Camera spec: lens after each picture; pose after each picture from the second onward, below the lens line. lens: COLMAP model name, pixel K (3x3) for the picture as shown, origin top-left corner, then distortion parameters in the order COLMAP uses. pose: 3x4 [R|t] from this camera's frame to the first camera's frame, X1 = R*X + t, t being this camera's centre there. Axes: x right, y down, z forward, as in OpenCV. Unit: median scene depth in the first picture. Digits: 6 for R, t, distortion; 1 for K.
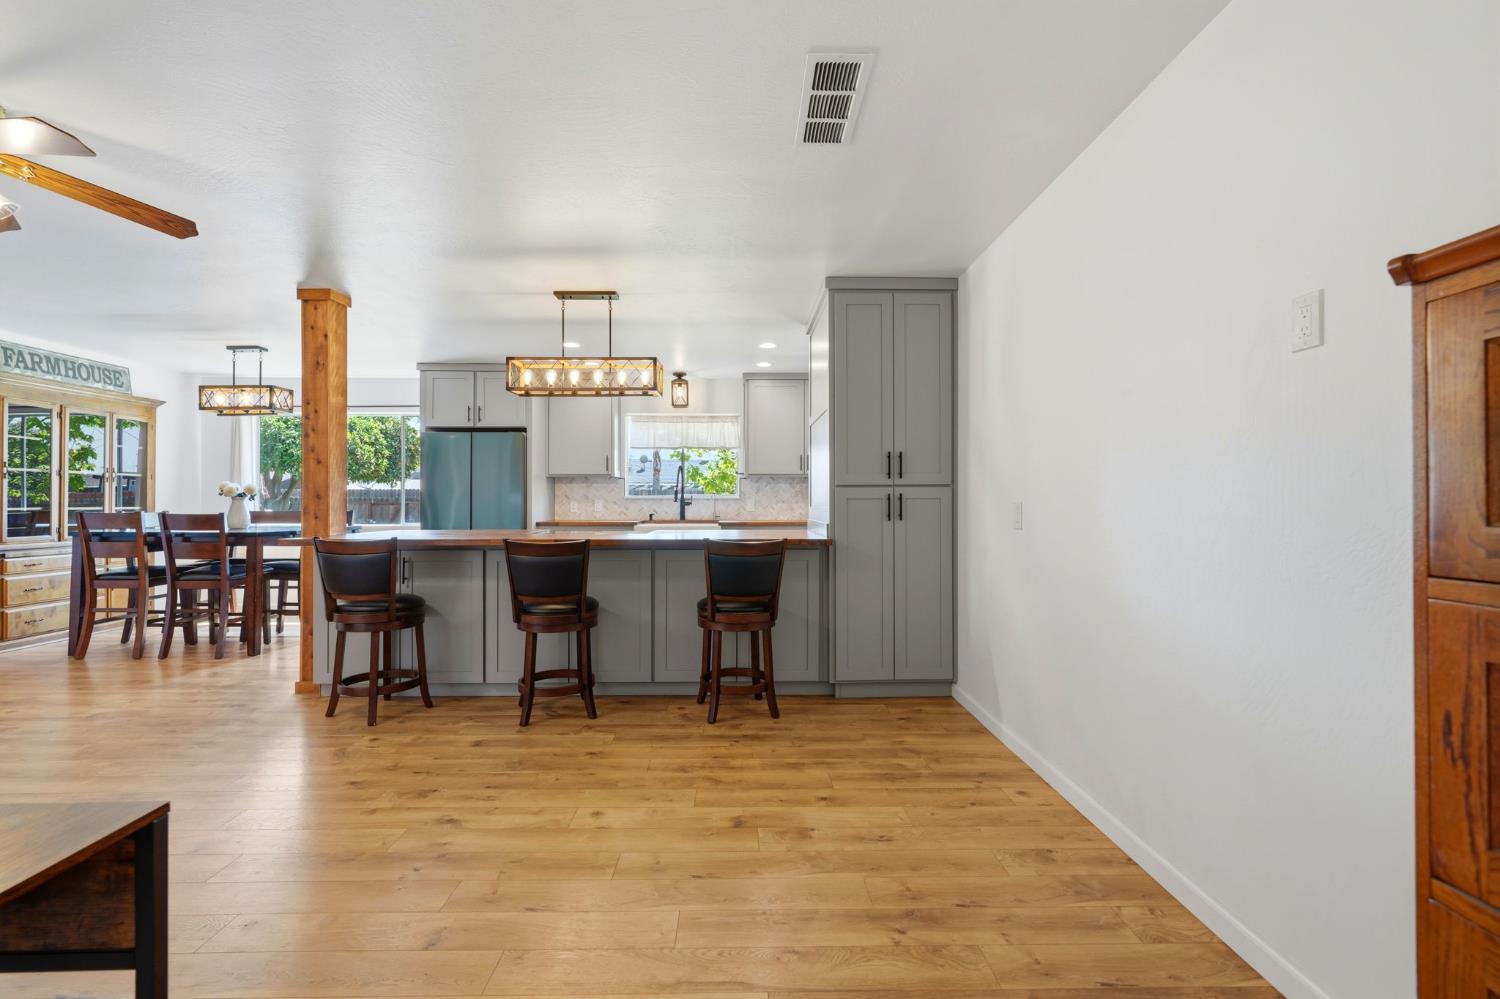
lens RADIAL K [[671.9, 0, 748.6], [0, 671.9, 498.4], [0, 0, 1]] dist [-0.000851, 0.000973]
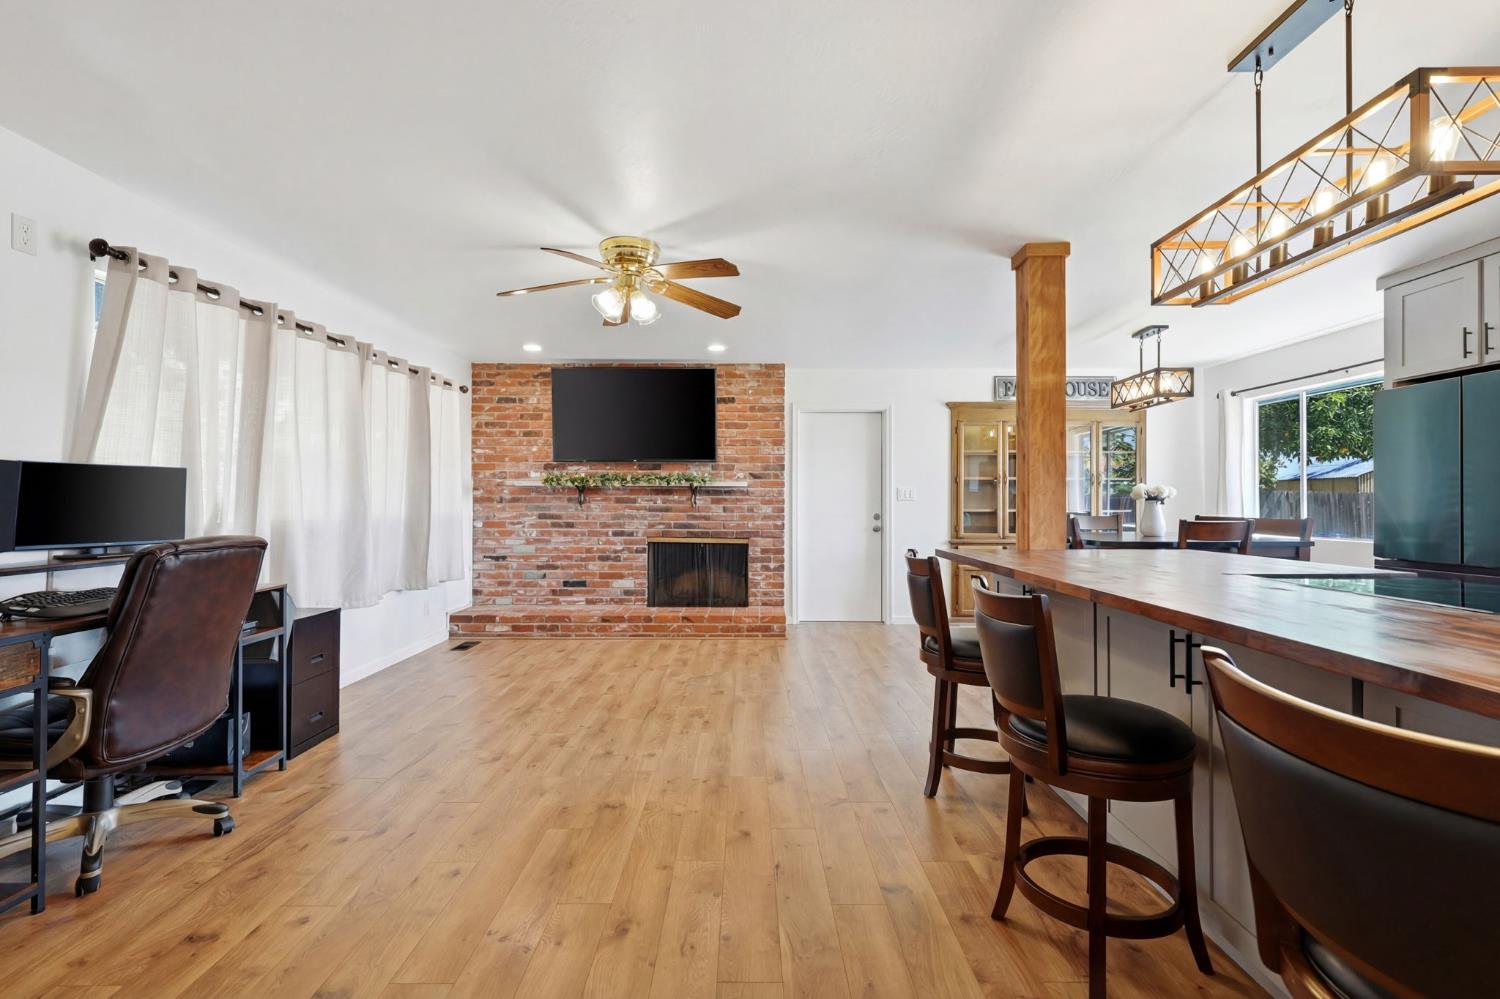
lens RADIAL K [[671.9, 0, 746.3], [0, 671.9, 490.3], [0, 0, 1]] dist [-0.000851, 0.000973]
pose [[-0.019970, -0.018731, -0.999625, 0.149321], [0.002609, 0.999820, -0.018787, -0.000469], [0.999797, -0.002983, -0.019918, 0.539976]]
